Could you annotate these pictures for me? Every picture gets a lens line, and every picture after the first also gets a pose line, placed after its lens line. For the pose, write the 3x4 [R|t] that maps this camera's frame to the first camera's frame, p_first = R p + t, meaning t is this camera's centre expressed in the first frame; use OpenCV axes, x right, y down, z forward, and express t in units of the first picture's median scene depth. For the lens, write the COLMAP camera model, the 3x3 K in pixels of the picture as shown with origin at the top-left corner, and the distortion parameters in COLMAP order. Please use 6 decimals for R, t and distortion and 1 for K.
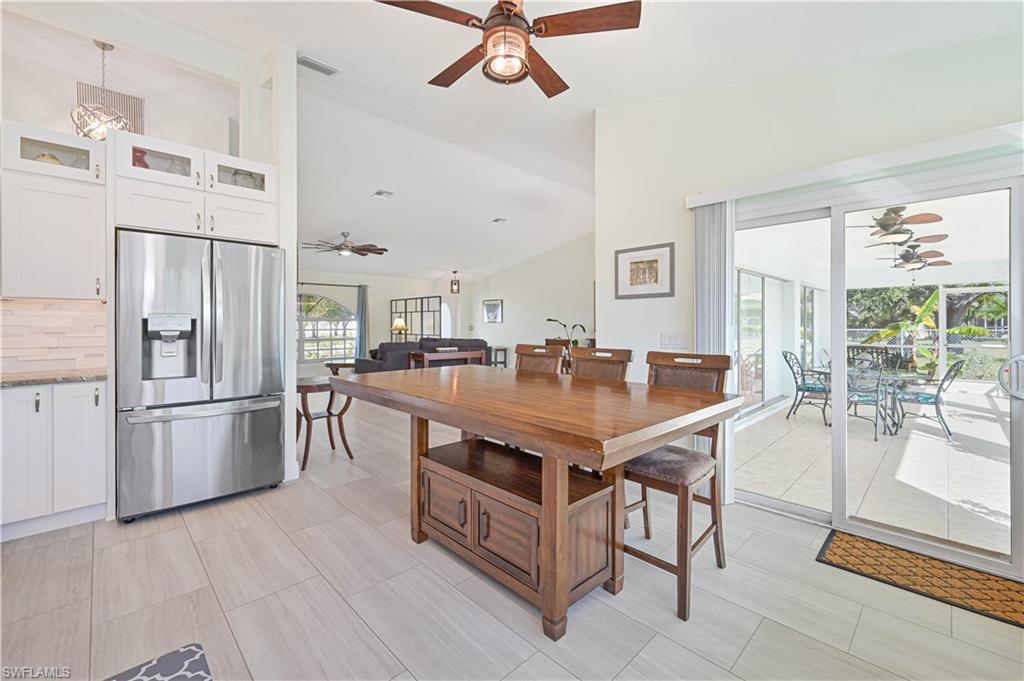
lens RADIAL K [[423.9, 0, 515.9], [0, 423.9, 326.4], [0, 0, 1]] dist [-0.000669, 0.000081]
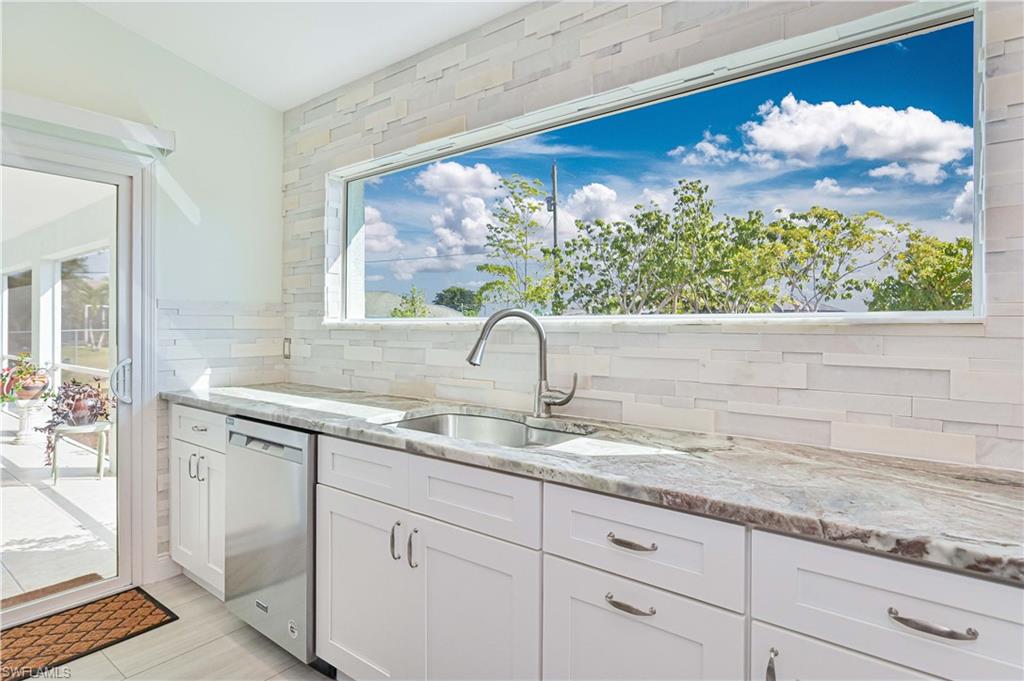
lens RADIAL K [[541.7, 0, 516.2], [0, 541.7, 326.3], [0, 0, 1]] dist [-0.000721, 0.000296]
pose [[-0.137954, 0.001220, 0.990438, -0.111552], [0.001130, 0.999999, -0.001075, -0.003322], [-0.990438, 0.000971, -0.137955, 0.176248]]
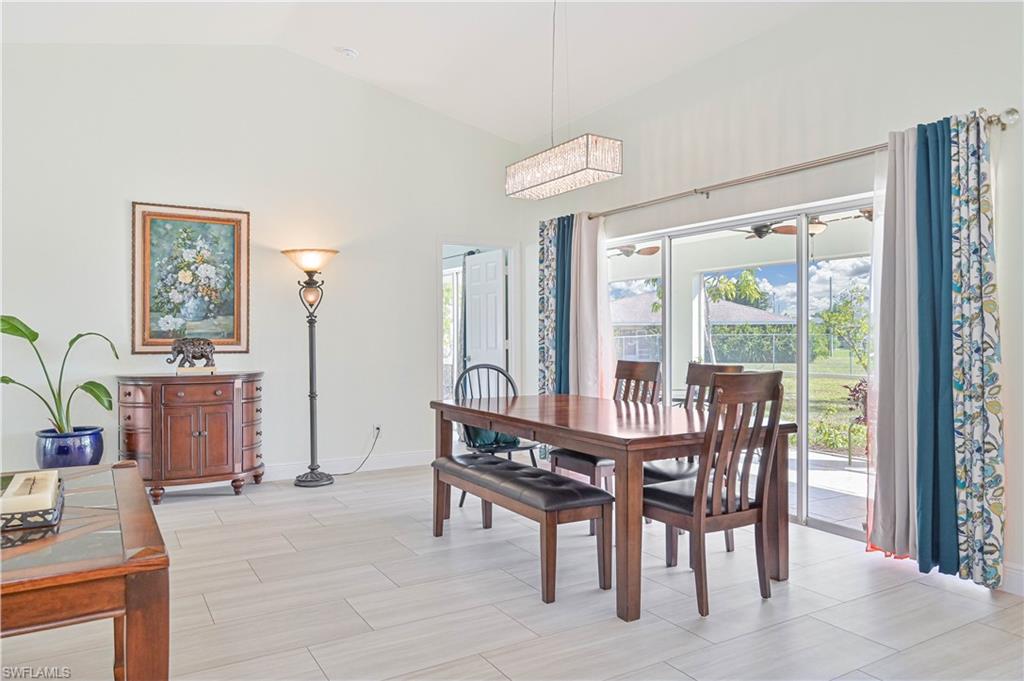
lens RADIAL K [[692.4, 0, 513.0], [0, 692.4, 336.4], [0, 0, 1]] dist [-0.006008, -0.000644]
pose [[0.237023, -0.000425, 0.971504, -0.796941], [0.006138, 0.999981, -0.001060, 0.000648], [-0.971485, 0.006214, 0.237021, 1.745922]]
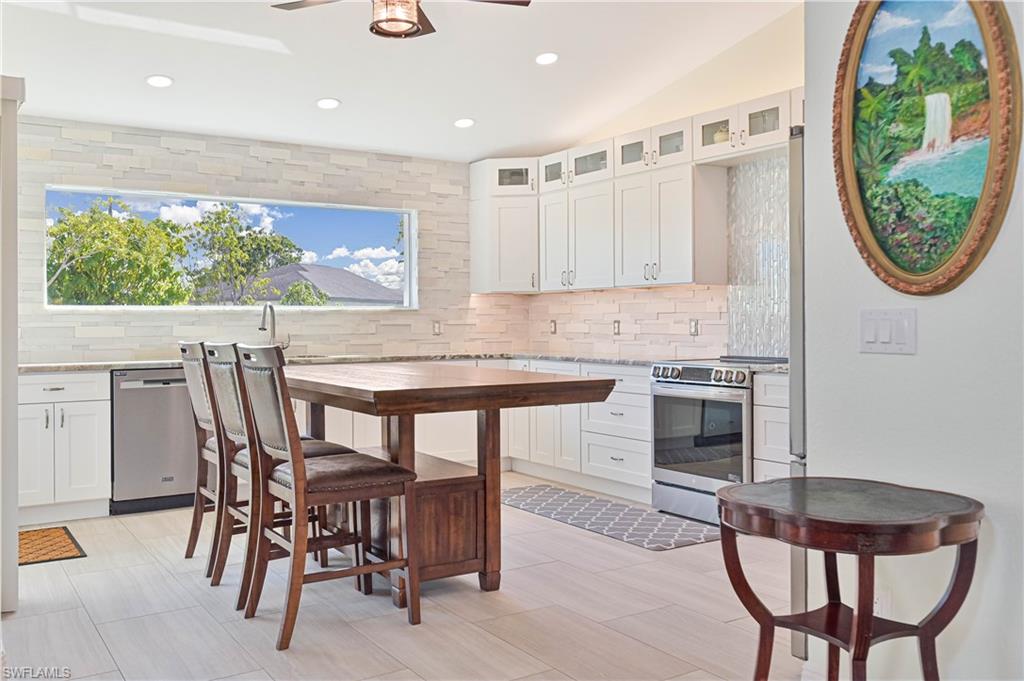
lens RADIAL K [[897.2, 0, 513.1], [0, 897.2, 326.3], [0, 0, 1]] dist [-0.000867, -0.008683]
pose [[-0.980229, 0.003930, 0.197828, -0.439371], [0.006286, 0.999917, 0.011282, 0.010395], [-0.197767, 0.012303, -0.980172, 1.913520]]
